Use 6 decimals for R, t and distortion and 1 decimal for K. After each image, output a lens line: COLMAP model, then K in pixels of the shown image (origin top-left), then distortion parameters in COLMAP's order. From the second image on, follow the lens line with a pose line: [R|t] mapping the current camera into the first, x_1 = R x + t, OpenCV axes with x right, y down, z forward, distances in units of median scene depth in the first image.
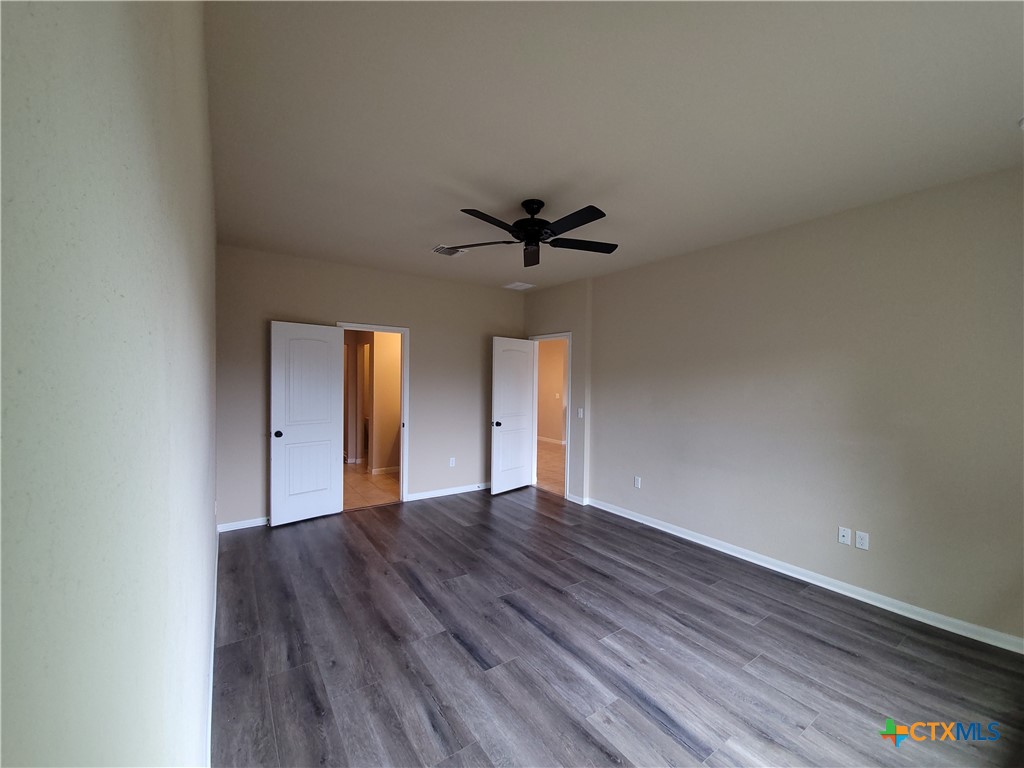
lens RADIAL K [[414.5, 0, 514.7], [0, 414.5, 386.9], [0, 0, 1]] dist [0.007048, -0.004888]
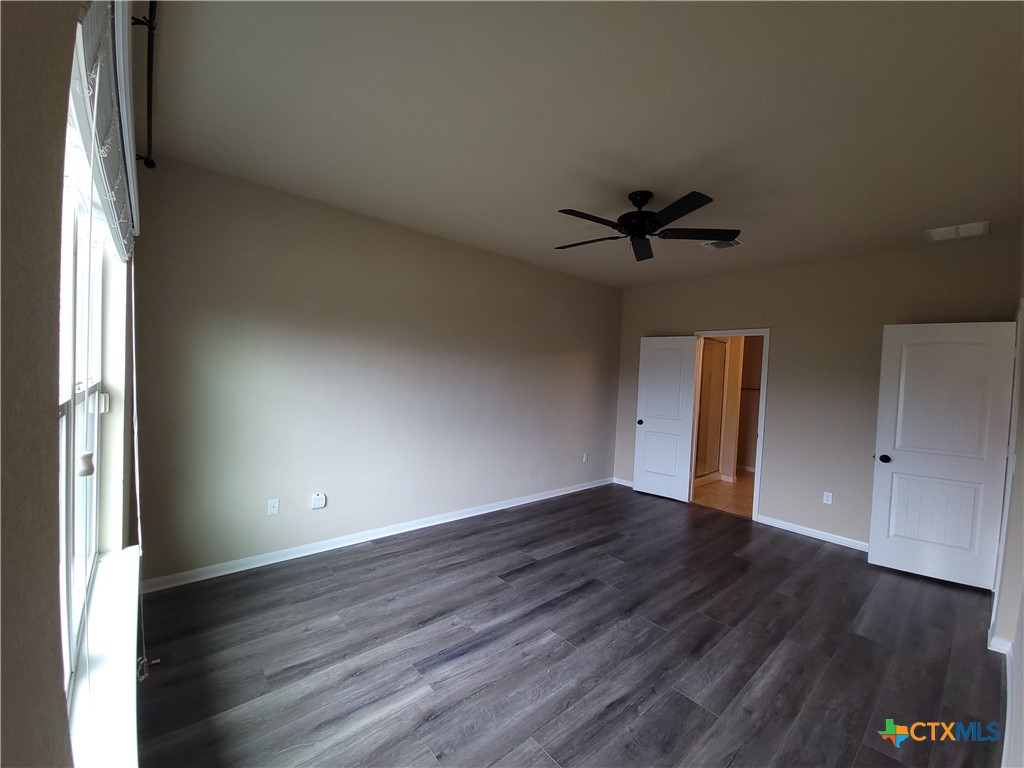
lens RADIAL K [[414.5, 0, 513.2], [0, 414.5, 385.5], [0, 0, 1]] dist [0.007048, -0.004888]
pose [[0.108870, 0.023763, -0.993772, 1.062126], [-0.064271, 0.997791, 0.016819, 0.003992], [0.991976, 0.062039, 0.110157, 0.682339]]
